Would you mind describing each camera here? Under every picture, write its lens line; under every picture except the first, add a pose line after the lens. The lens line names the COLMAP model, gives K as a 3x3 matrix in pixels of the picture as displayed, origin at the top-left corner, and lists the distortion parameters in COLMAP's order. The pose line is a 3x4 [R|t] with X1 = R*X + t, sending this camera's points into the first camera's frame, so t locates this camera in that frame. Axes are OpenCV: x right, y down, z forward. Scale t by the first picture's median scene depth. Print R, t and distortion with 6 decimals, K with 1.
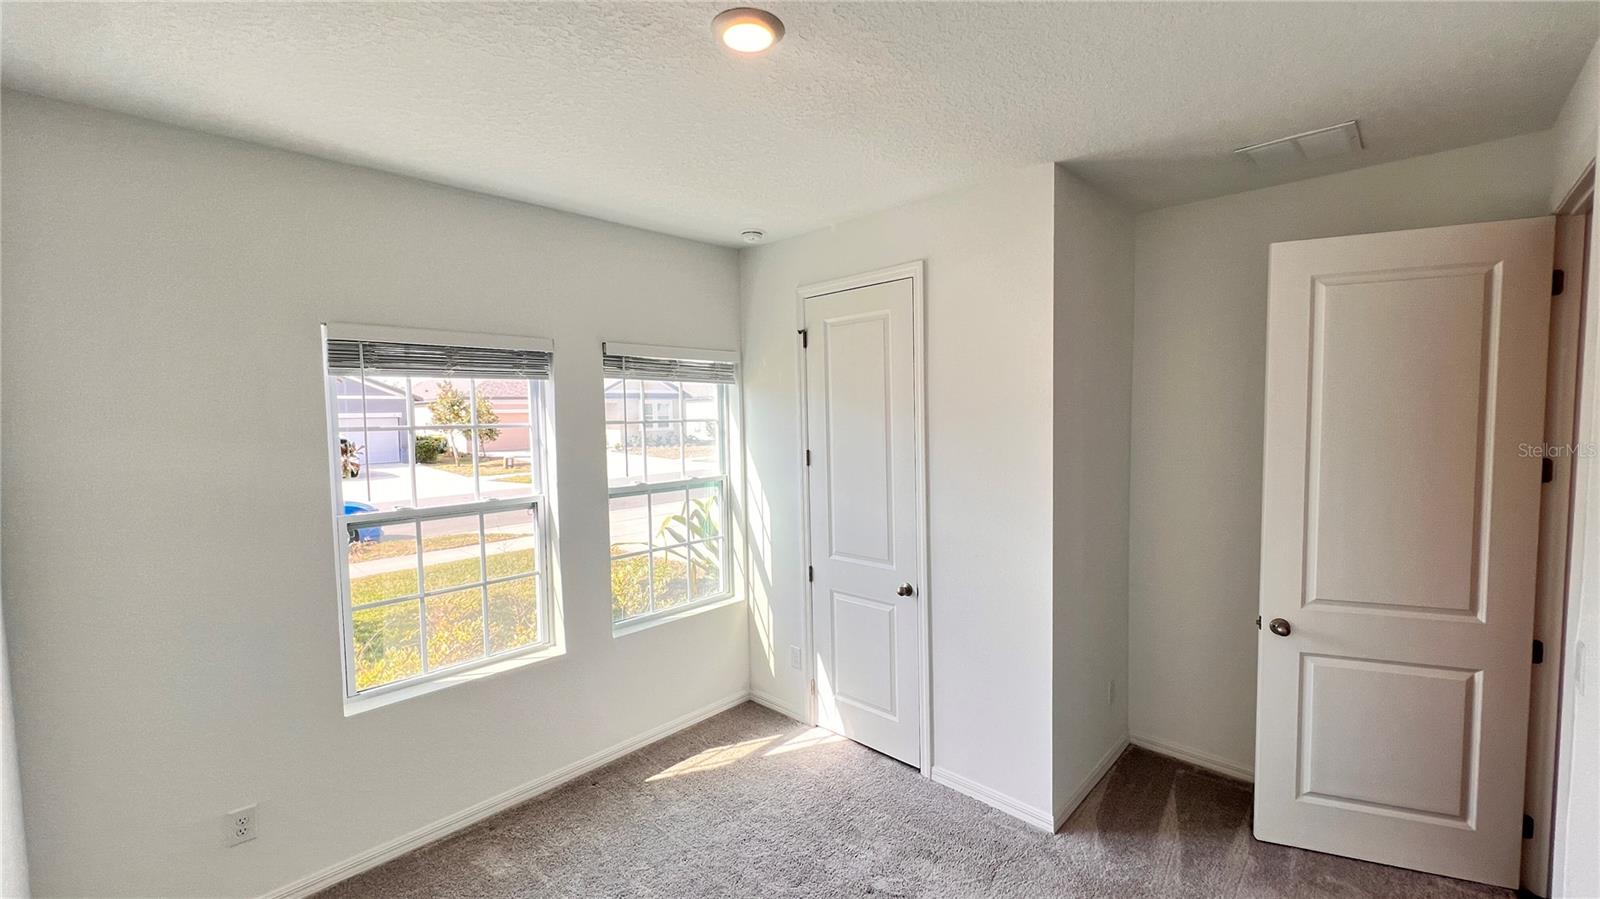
lens RADIAL K [[650.0, 0, 786.0], [0, 650.0, 456.3], [0, 0, 1]] dist [0.004403, -0.001476]
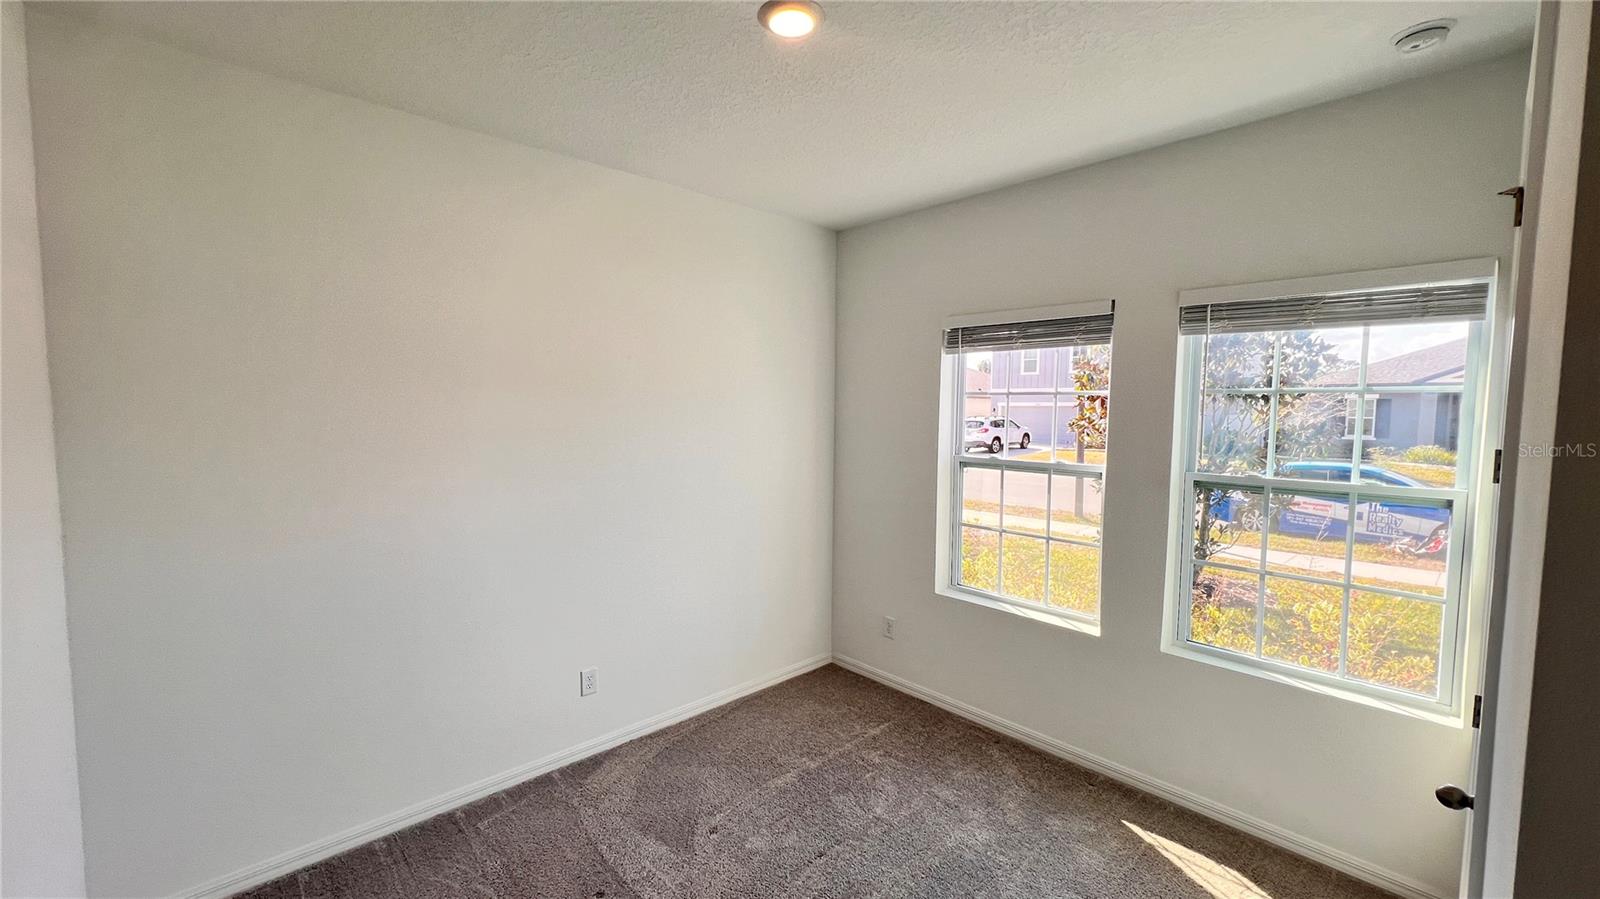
lens RADIAL K [[650.0, 0, 783.0], [0, 650.0, 438.5], [0, 0, 1]] dist [0.004403, -0.001476]
pose [[-0.051918, 0.096237, -0.994003, 0.581100], [-0.047507, 0.993981, 0.098717, -0.051457], [0.997521, 0.052347, -0.047034, 0.566121]]
